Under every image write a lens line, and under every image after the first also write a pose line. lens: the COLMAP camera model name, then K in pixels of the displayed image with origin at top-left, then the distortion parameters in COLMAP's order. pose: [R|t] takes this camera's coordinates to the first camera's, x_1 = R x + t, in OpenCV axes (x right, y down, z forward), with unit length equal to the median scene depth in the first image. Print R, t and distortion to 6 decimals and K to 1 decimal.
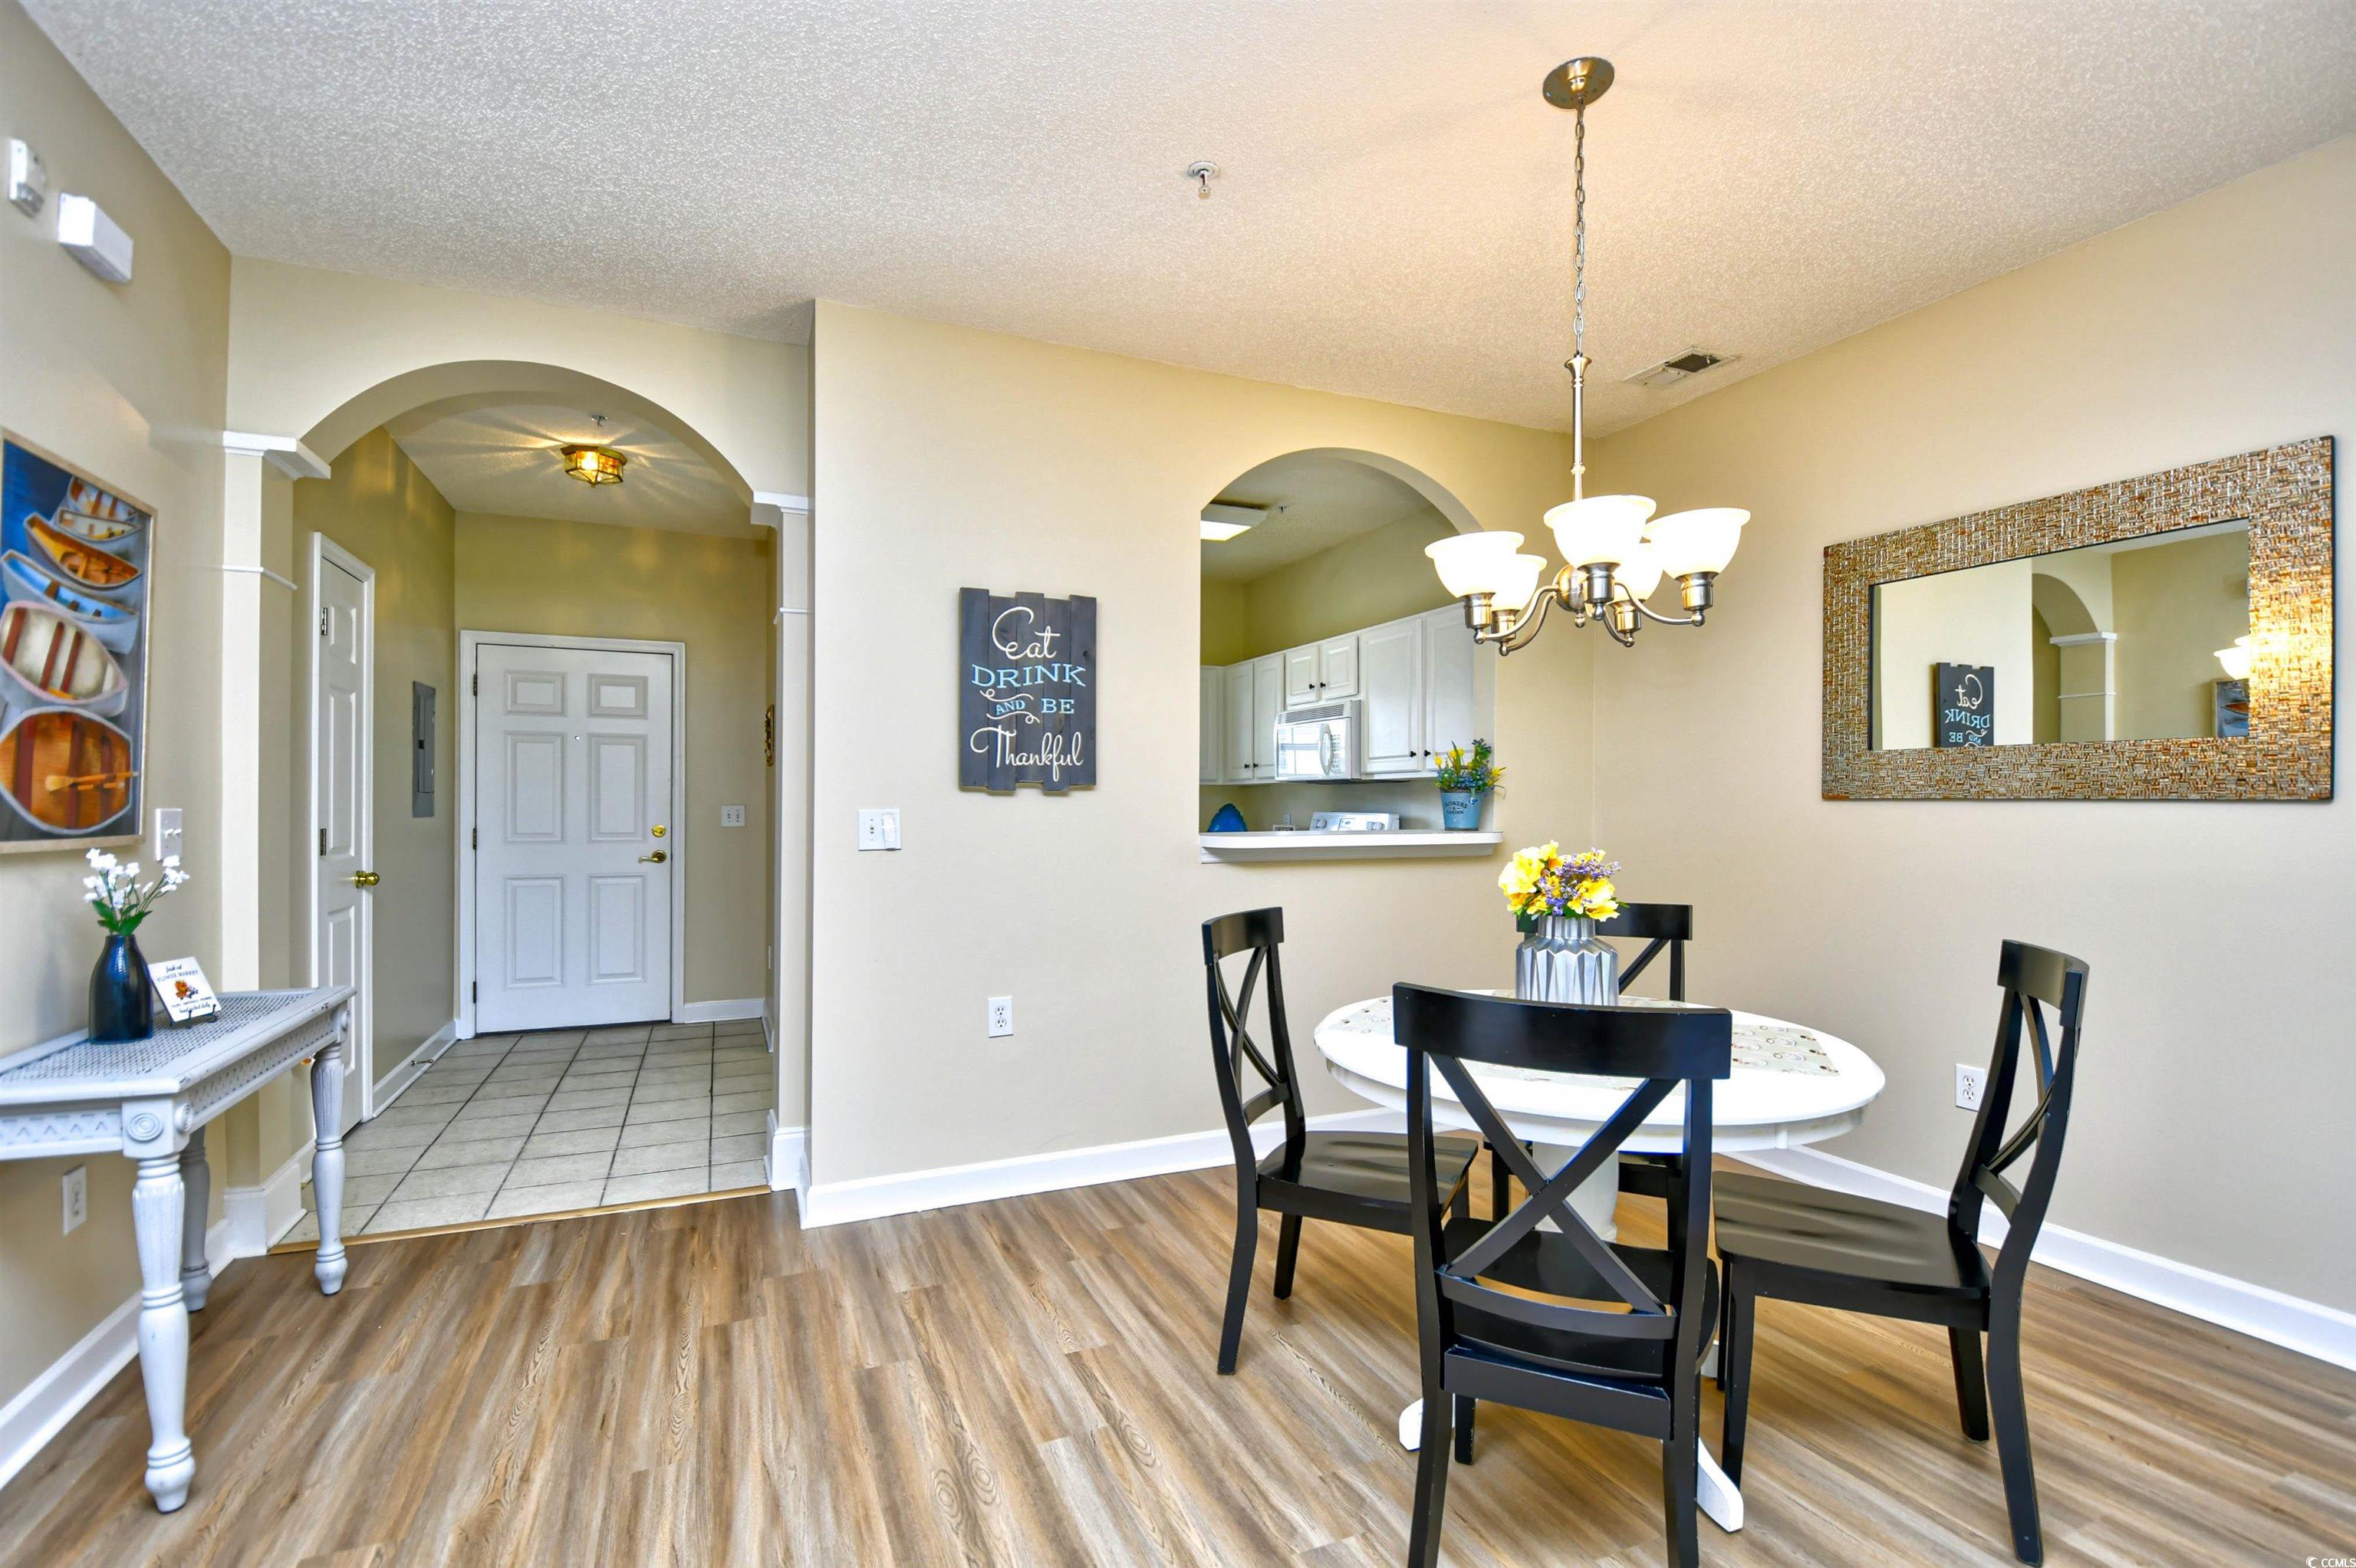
lens RADIAL K [[1049.2, 0, 1183.1], [0, 1049.2, 809.1], [0, 0, 1]] dist [0.018512, -0.025757]
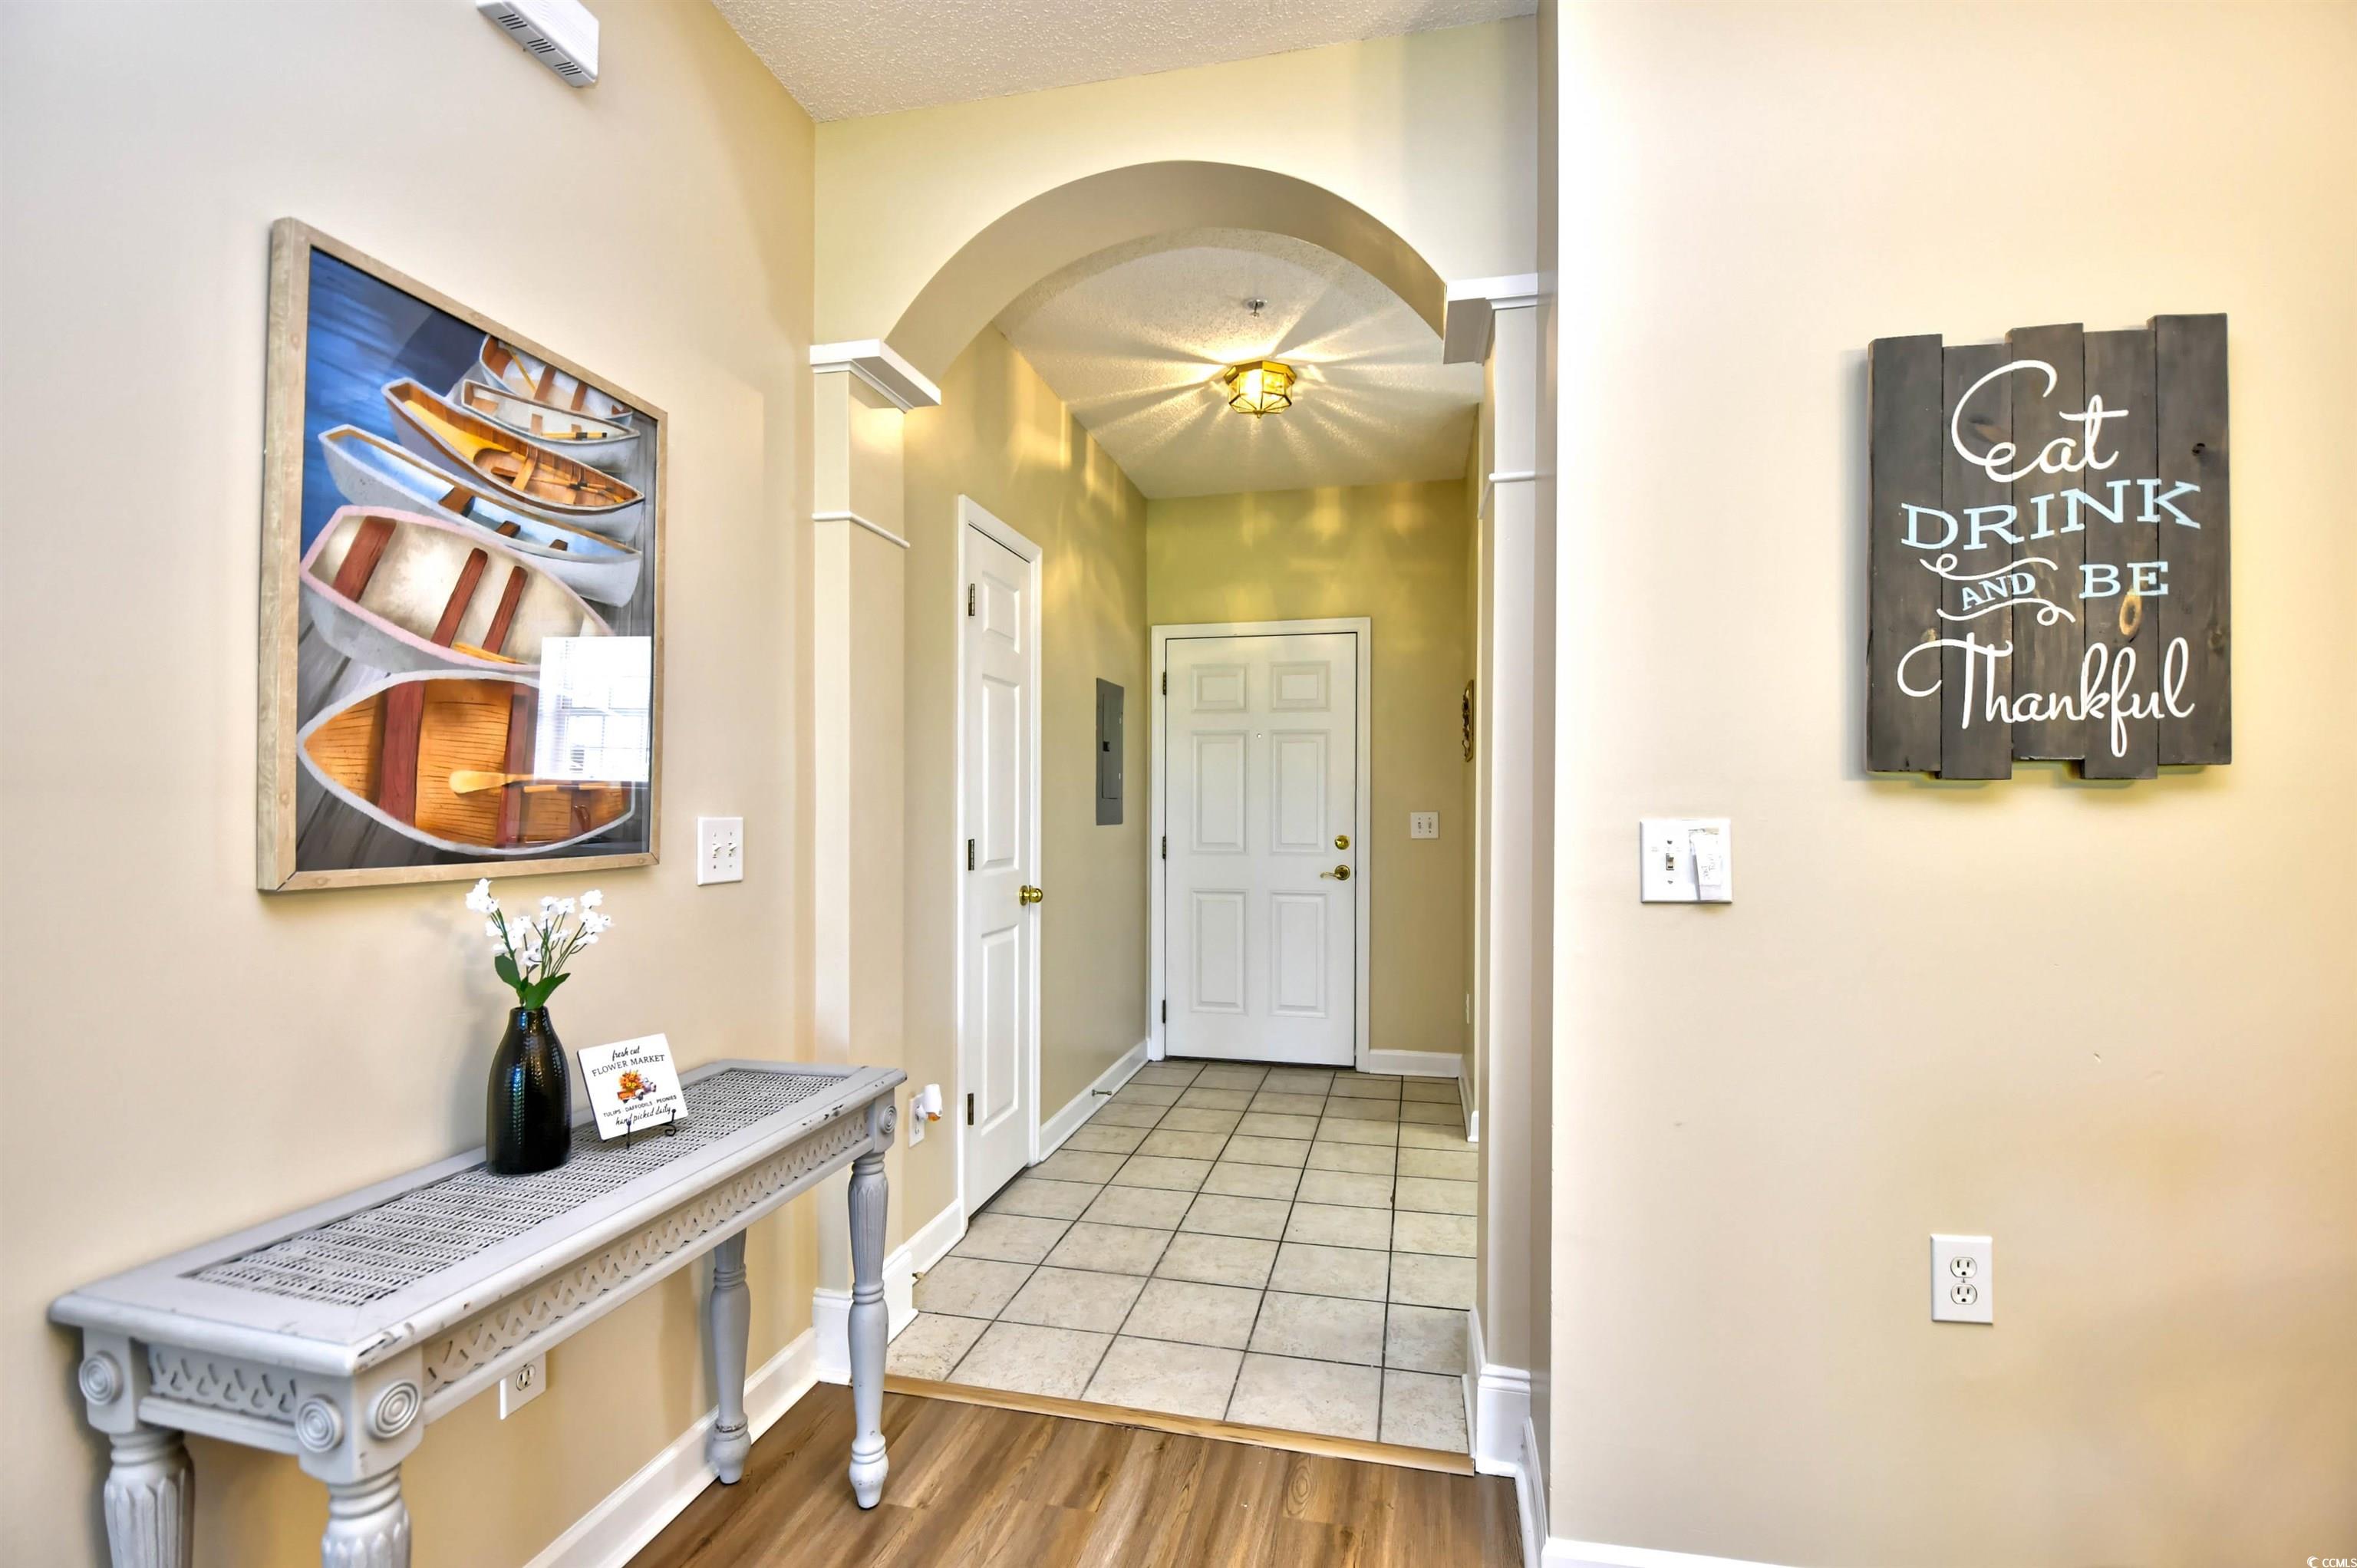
lens RADIAL K [[1049.7, 0, 1183.6], [0, 1049.7, 809.1], [0, 0, 1]] dist [0.018512, -0.025757]
pose [[0.803905, -0.001508, -0.594755, -0.175278], [-0.001856, 0.999986, -0.005043, -0.002348], [0.594754, 0.005158, 0.803891, 0.437920]]
